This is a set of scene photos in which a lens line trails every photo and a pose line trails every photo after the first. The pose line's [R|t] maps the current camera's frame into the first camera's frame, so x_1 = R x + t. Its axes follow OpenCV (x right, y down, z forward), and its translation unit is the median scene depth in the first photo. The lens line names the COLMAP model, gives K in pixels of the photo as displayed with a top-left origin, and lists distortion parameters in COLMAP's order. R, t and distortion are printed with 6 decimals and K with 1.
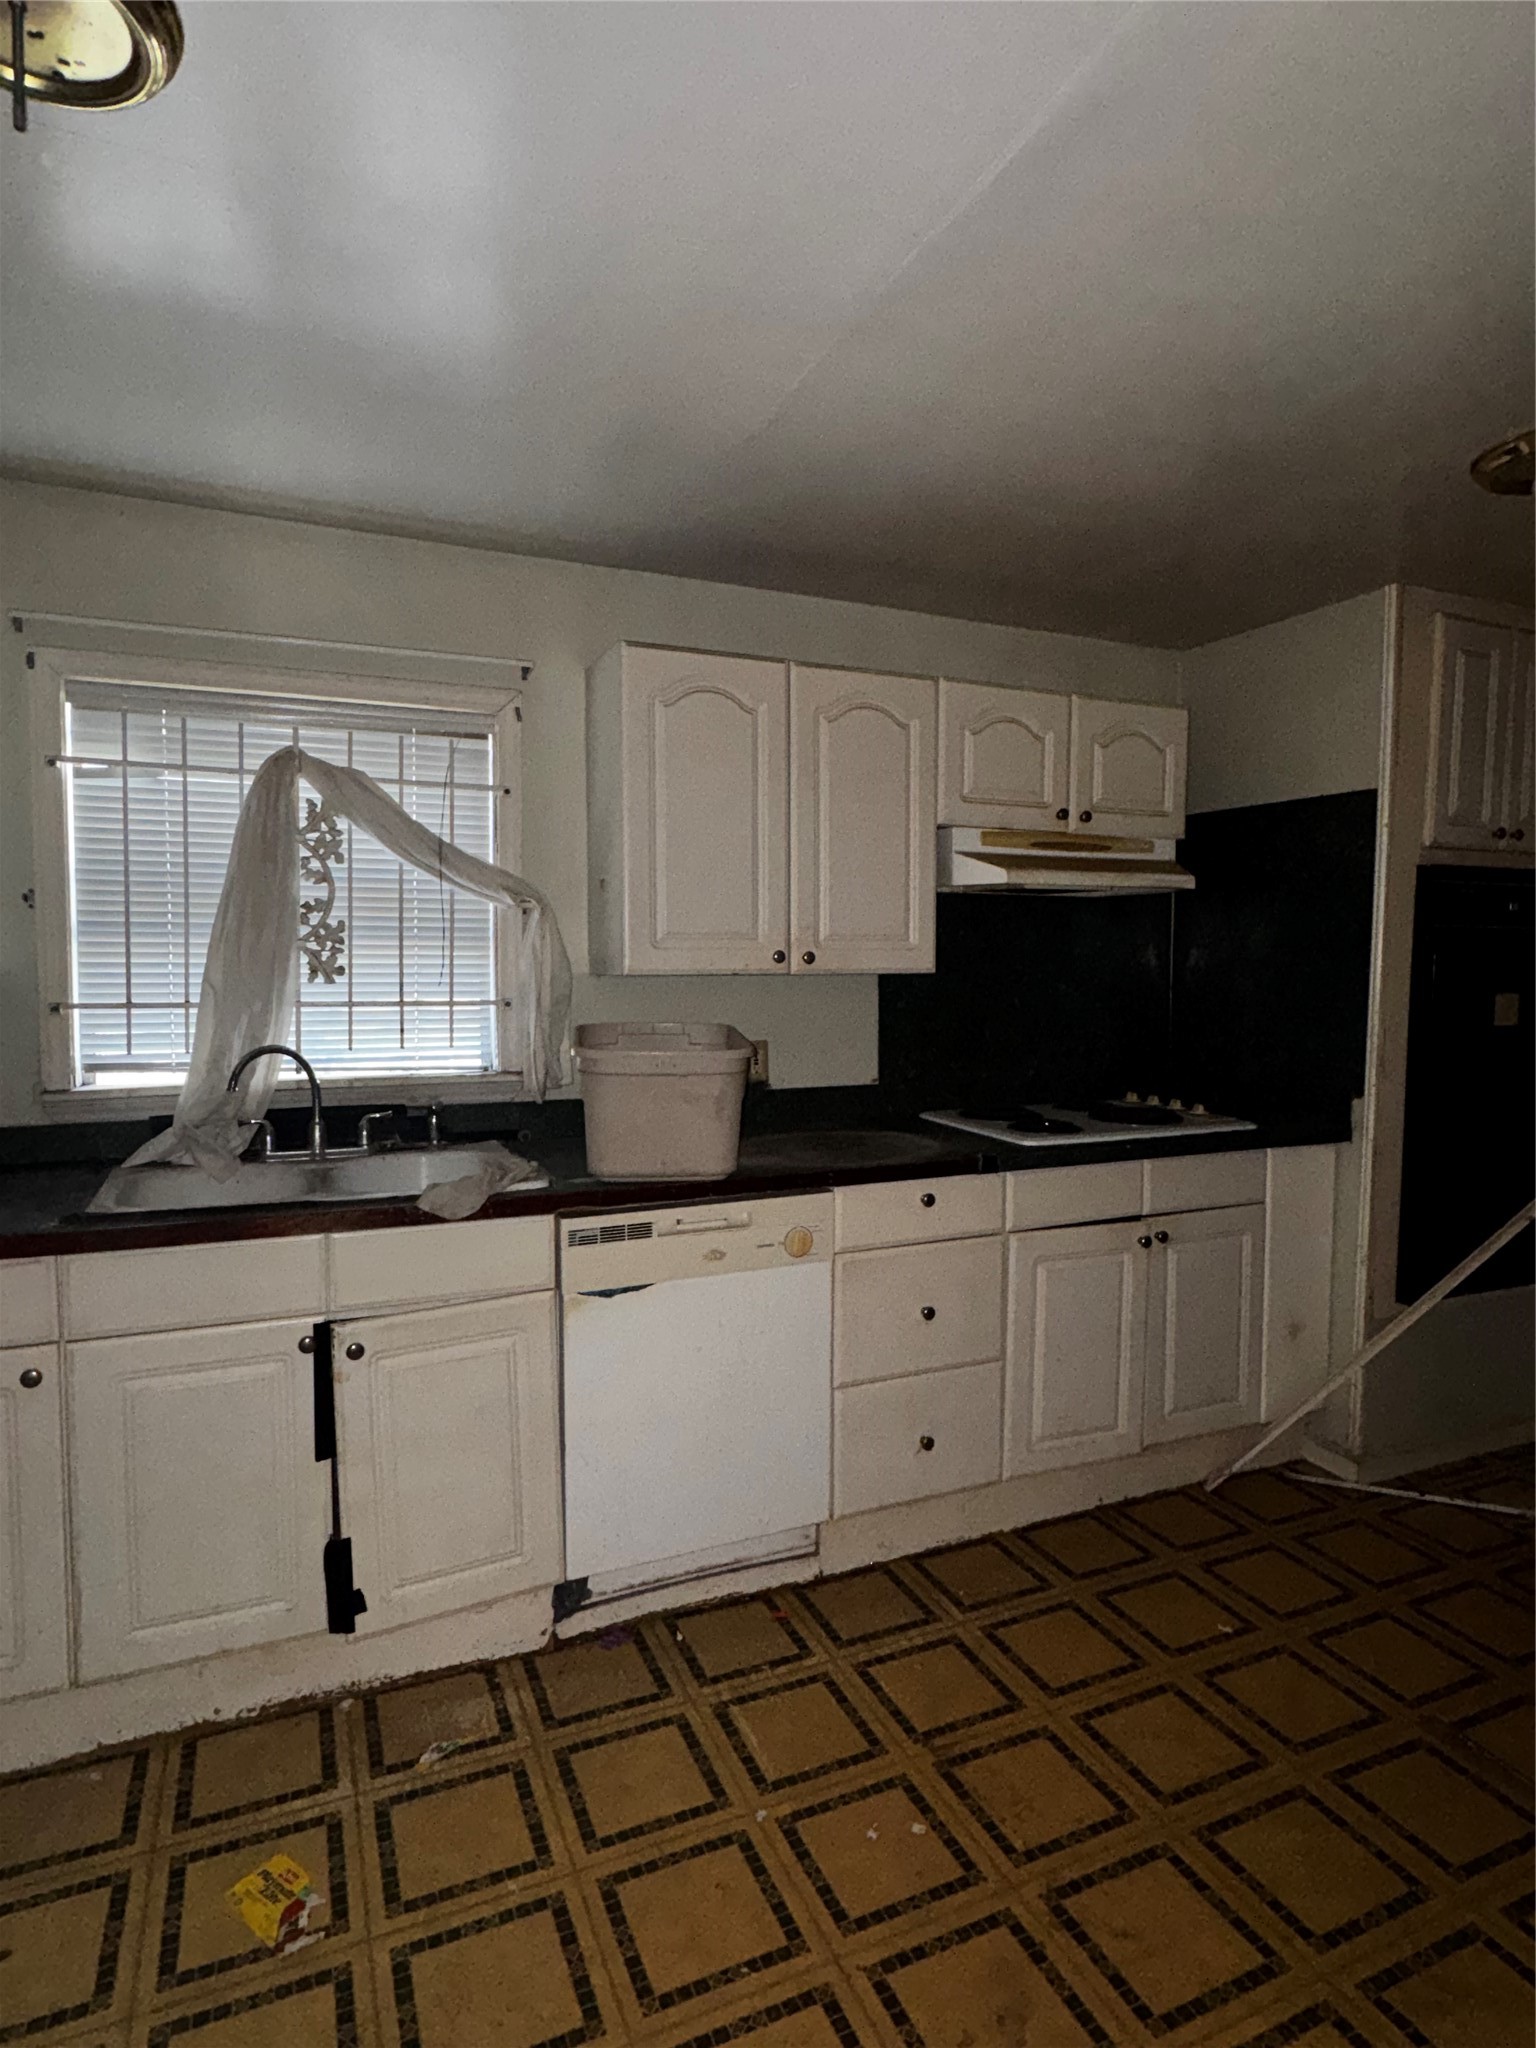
lens RADIAL K [[1123.9, 0, 768.2], [0, 1123.9, 1019.2], [0, 0, 1]] dist [-0.001525, 0.000640]
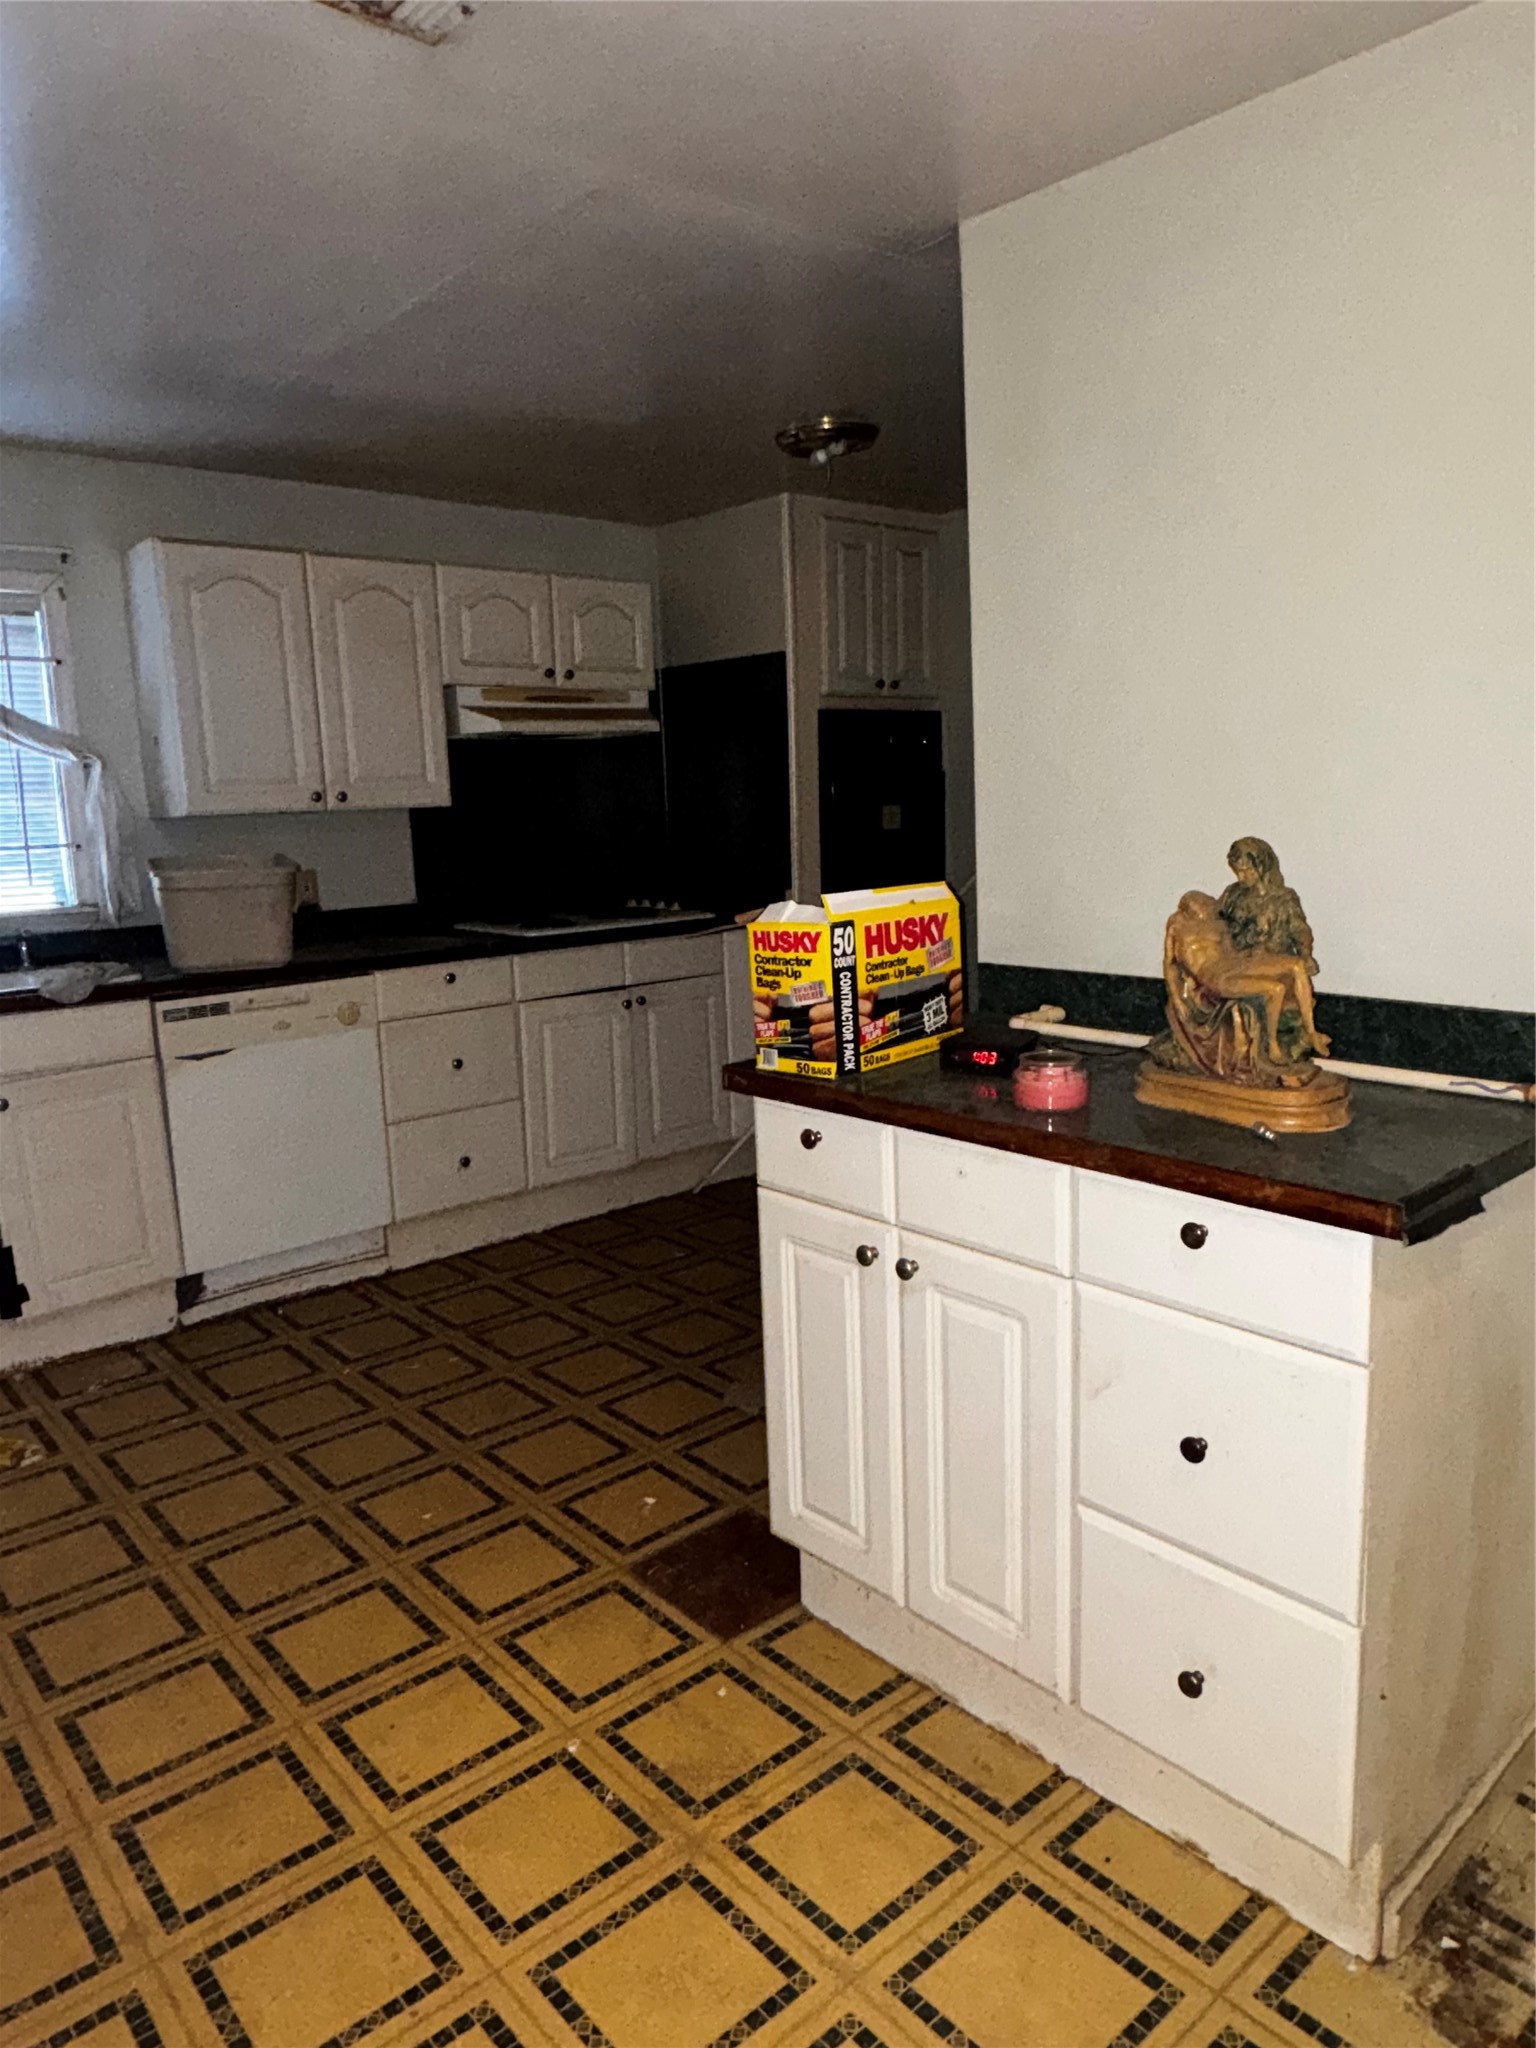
lens RADIAL K [[1367.1, 0, 770.6], [0, 1367.1, 1011.1], [0, 0, 1]] dist [-0.003055, 0.004567]
pose [[0.953995, -0.082321, 0.288299, 0.033411], [0.054423, 0.993140, 0.103493, 0.050683], [-0.294841, -0.083042, 0.951931, -0.604301]]
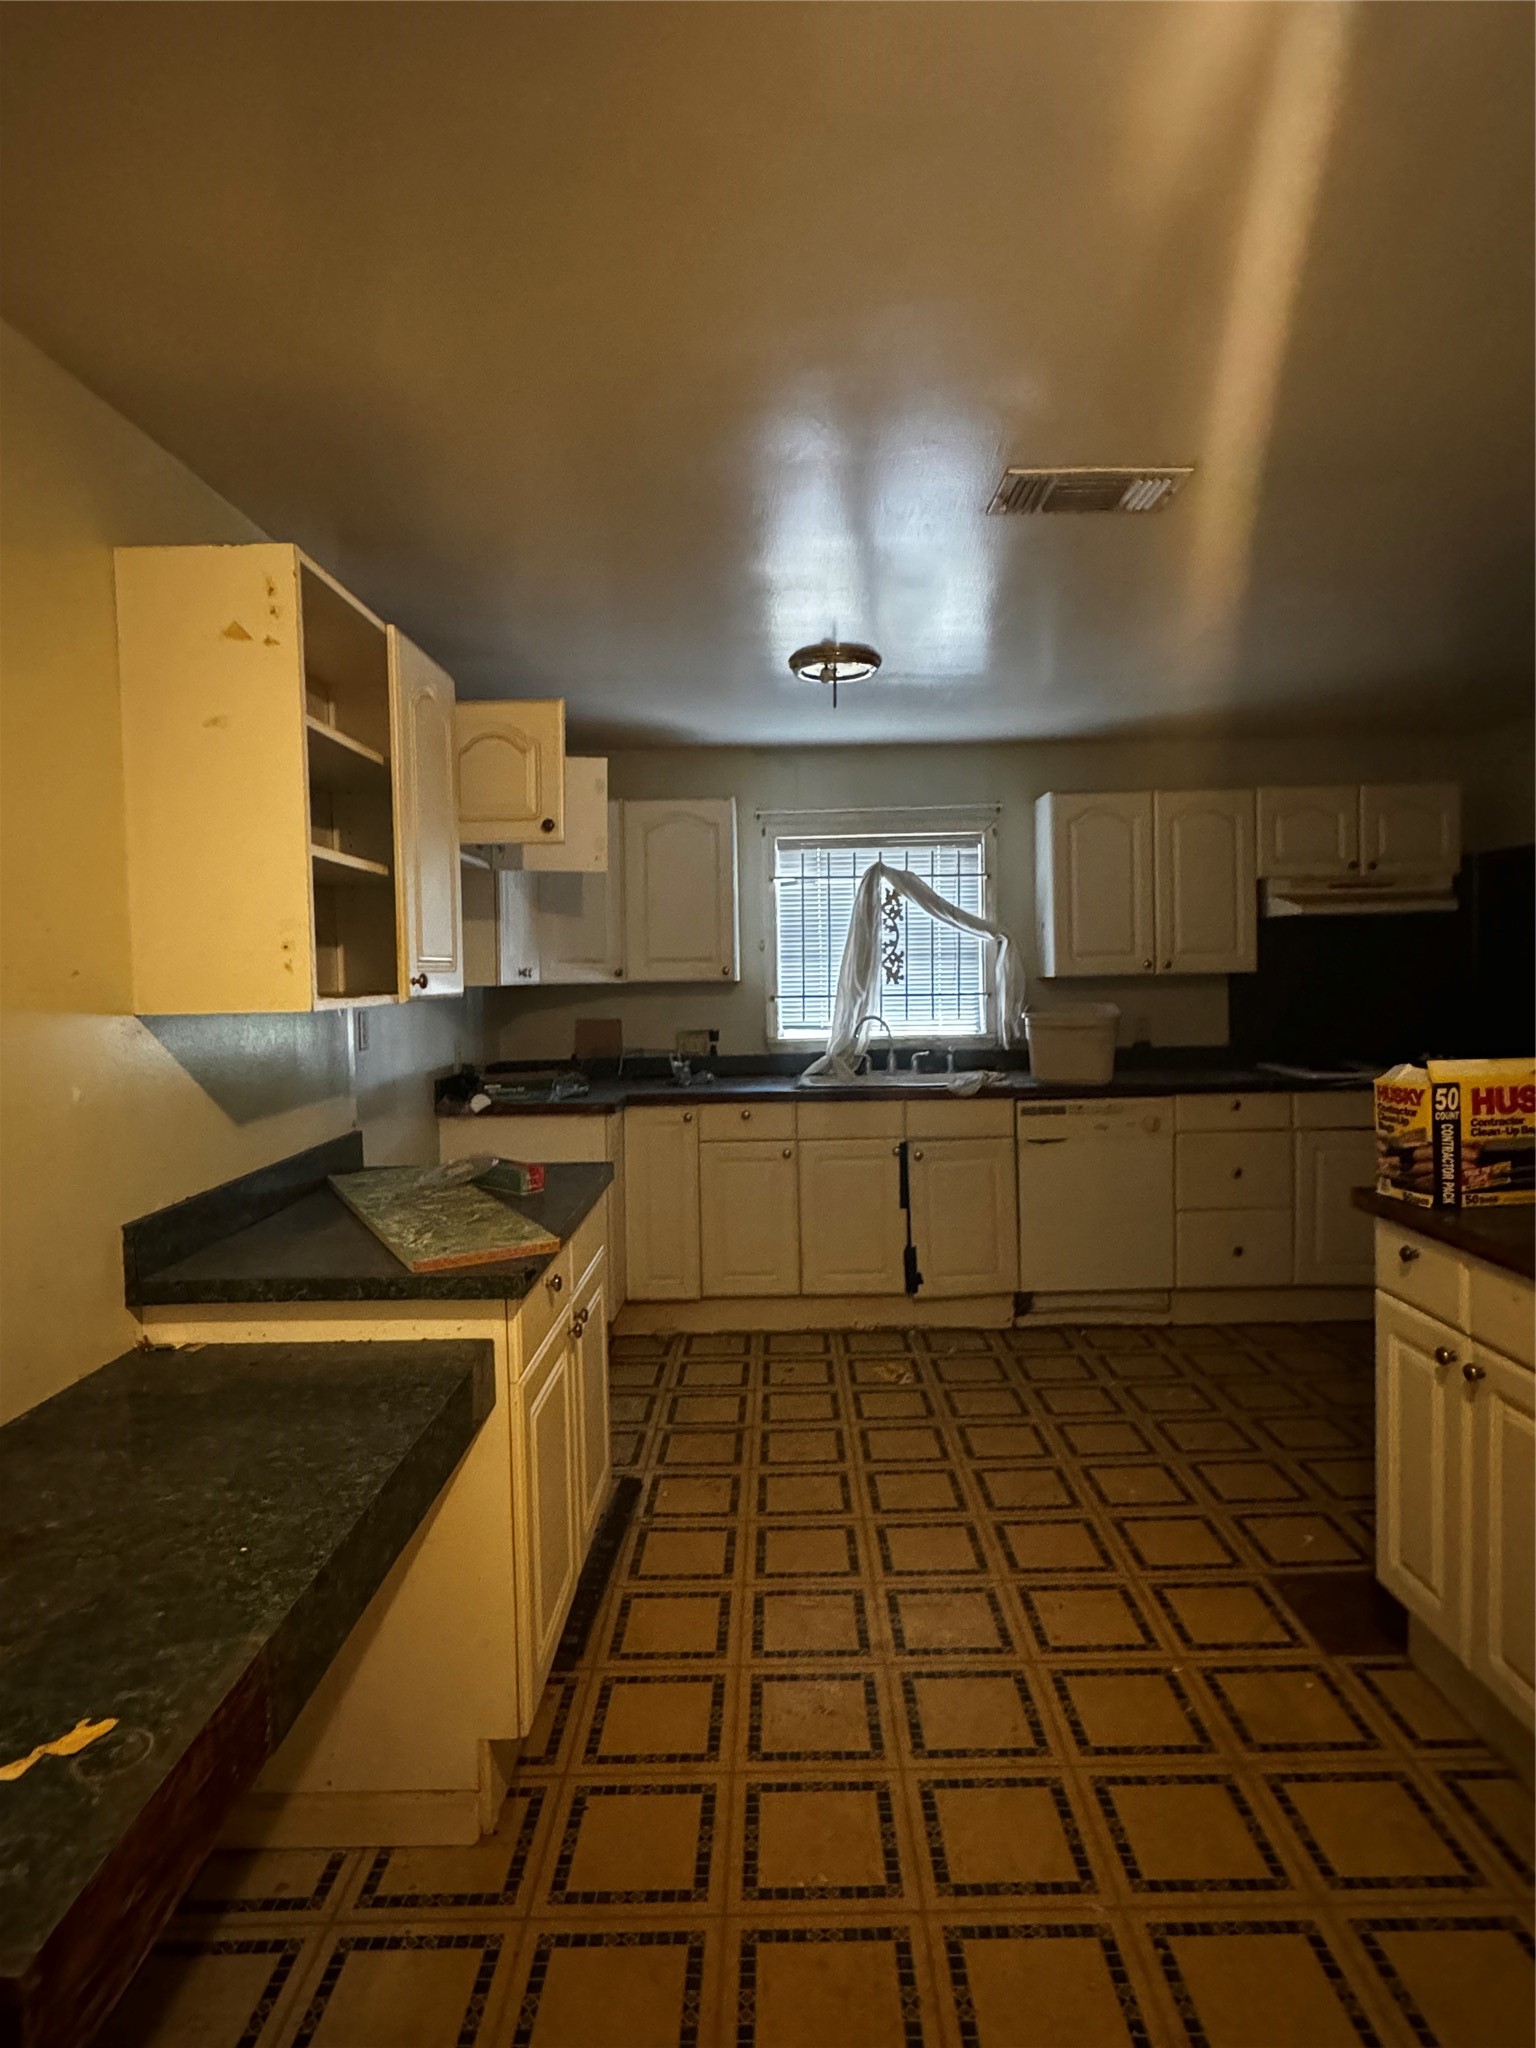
lens RADIAL K [[1123.9, 0, 768.2], [0, 1123.9, 1019.2], [0, 0, 1]] dist [-0.001525, 0.000640]
pose [[0.911921, -0.005272, -0.410332, 0.184036], [0.001008, 0.999943, -0.010607, 0.045440], [0.410365, 0.009260, 0.911875, -0.791267]]
